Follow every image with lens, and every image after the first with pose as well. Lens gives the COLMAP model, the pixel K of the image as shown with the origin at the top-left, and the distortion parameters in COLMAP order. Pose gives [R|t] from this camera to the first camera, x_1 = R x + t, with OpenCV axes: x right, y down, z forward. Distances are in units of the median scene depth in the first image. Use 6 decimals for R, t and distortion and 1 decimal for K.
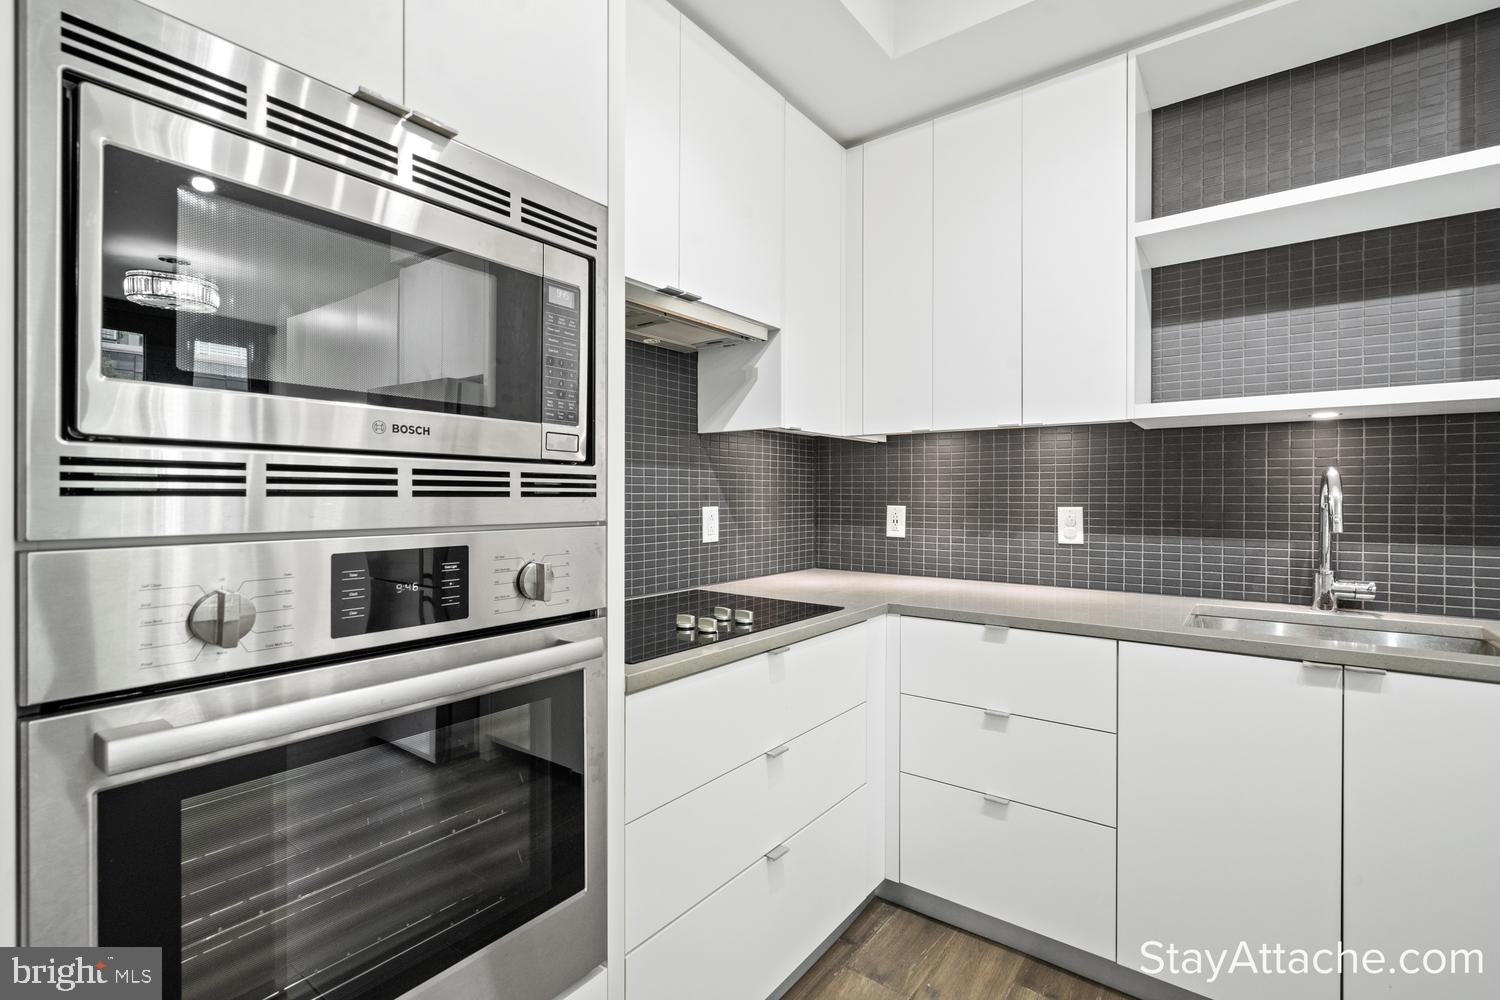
lens RADIAL K [[685.9, 0, 745.3], [0, 685.9, 497.7], [0, 0, 1]] dist [-0.001310, 0.000756]
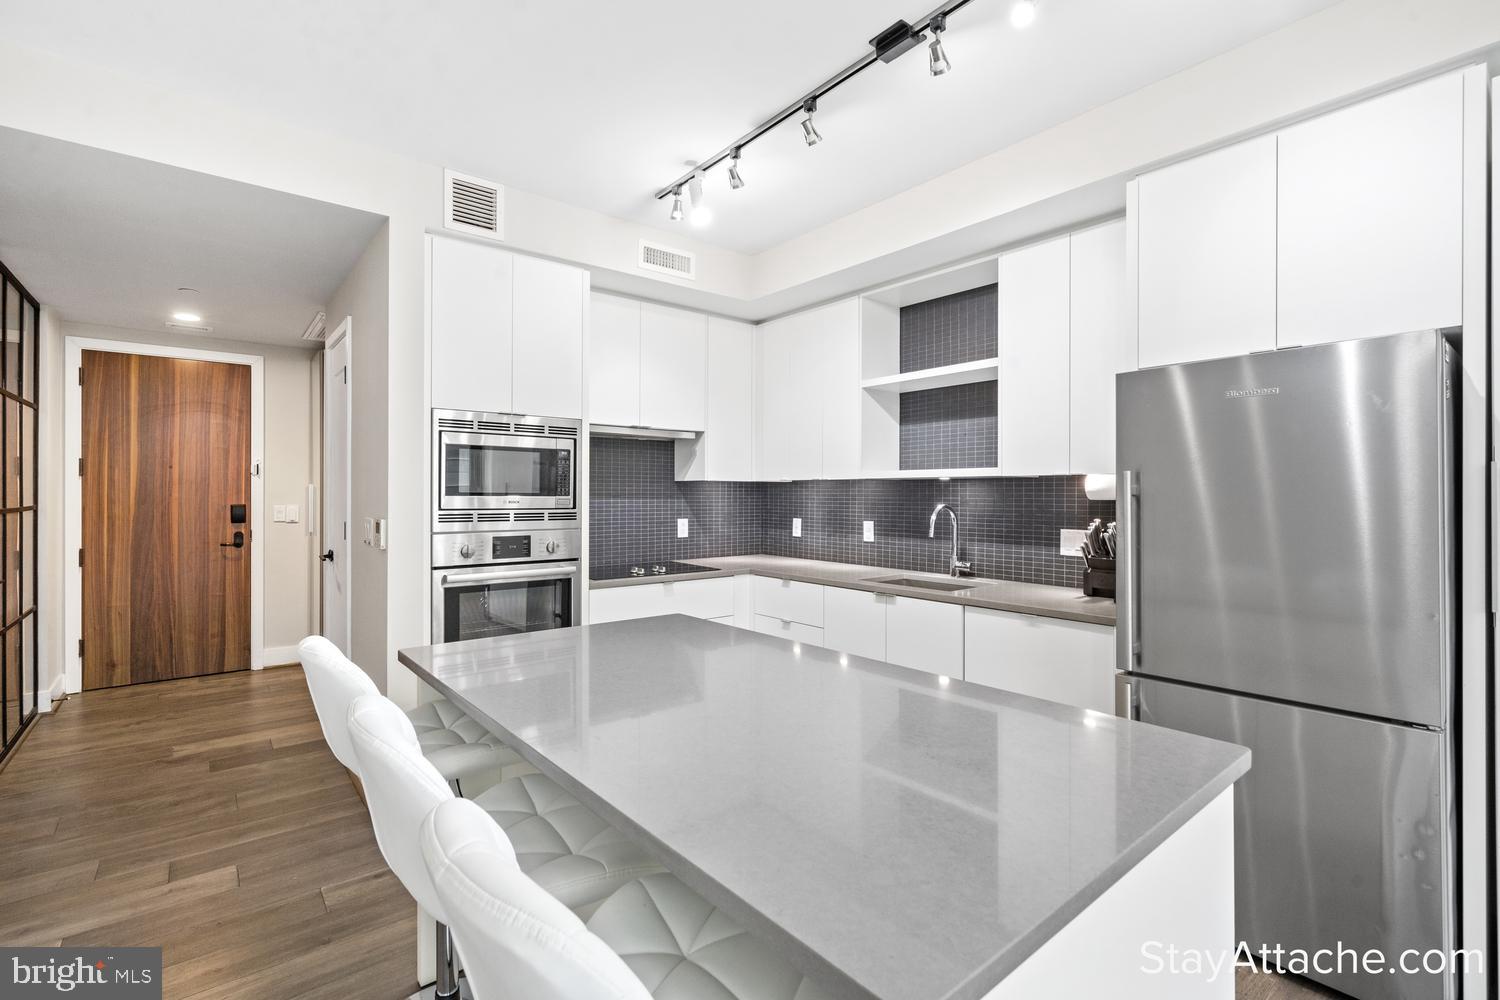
lens RADIAL K [[685.9, 0, 751.6], [0, 685.9, 499.0], [0, 0, 1]] dist [-0.001310, 0.000756]
pose [[0.973102, 0.003216, -0.230351, 0.720473], [-0.002468, 0.999991, 0.003538, -0.061899], [0.230361, -0.002875, 0.973101, -1.022663]]
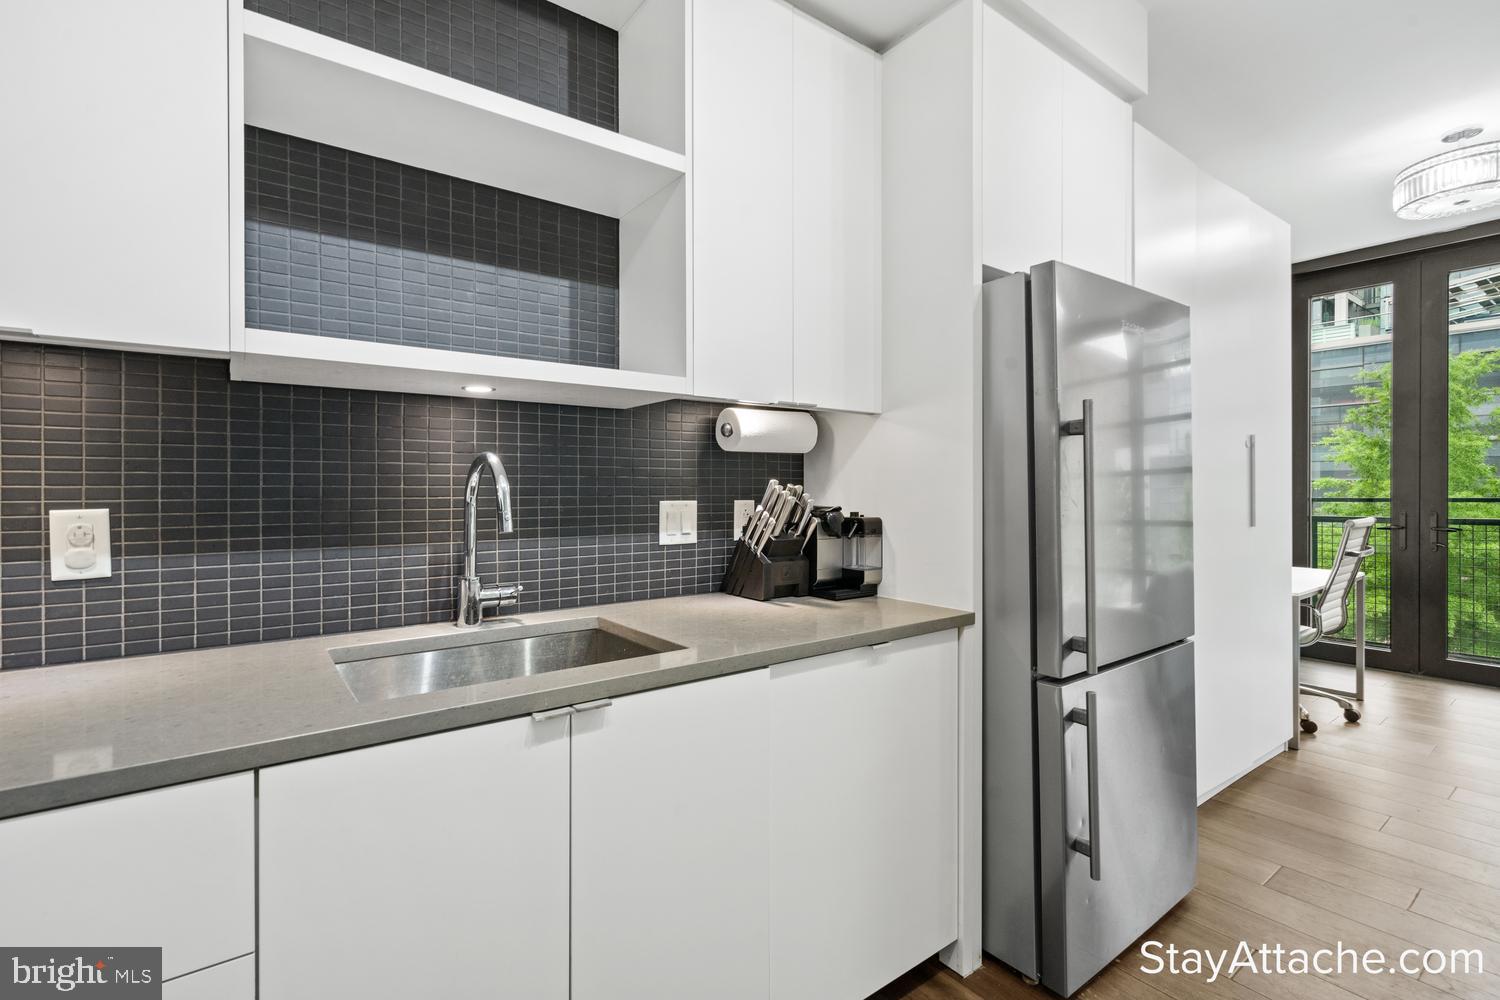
lens RADIAL K [[685.9, 0, 730.2], [0, 685.9, 491.3], [0, 0, 1]] dist [-0.001310, 0.000756]
pose [[0.286285, -0.005091, 0.958131, 0.136867], [0.005651, 0.999977, 0.003625, 0.000962], [-0.958128, 0.004376, 0.286307, 0.451775]]
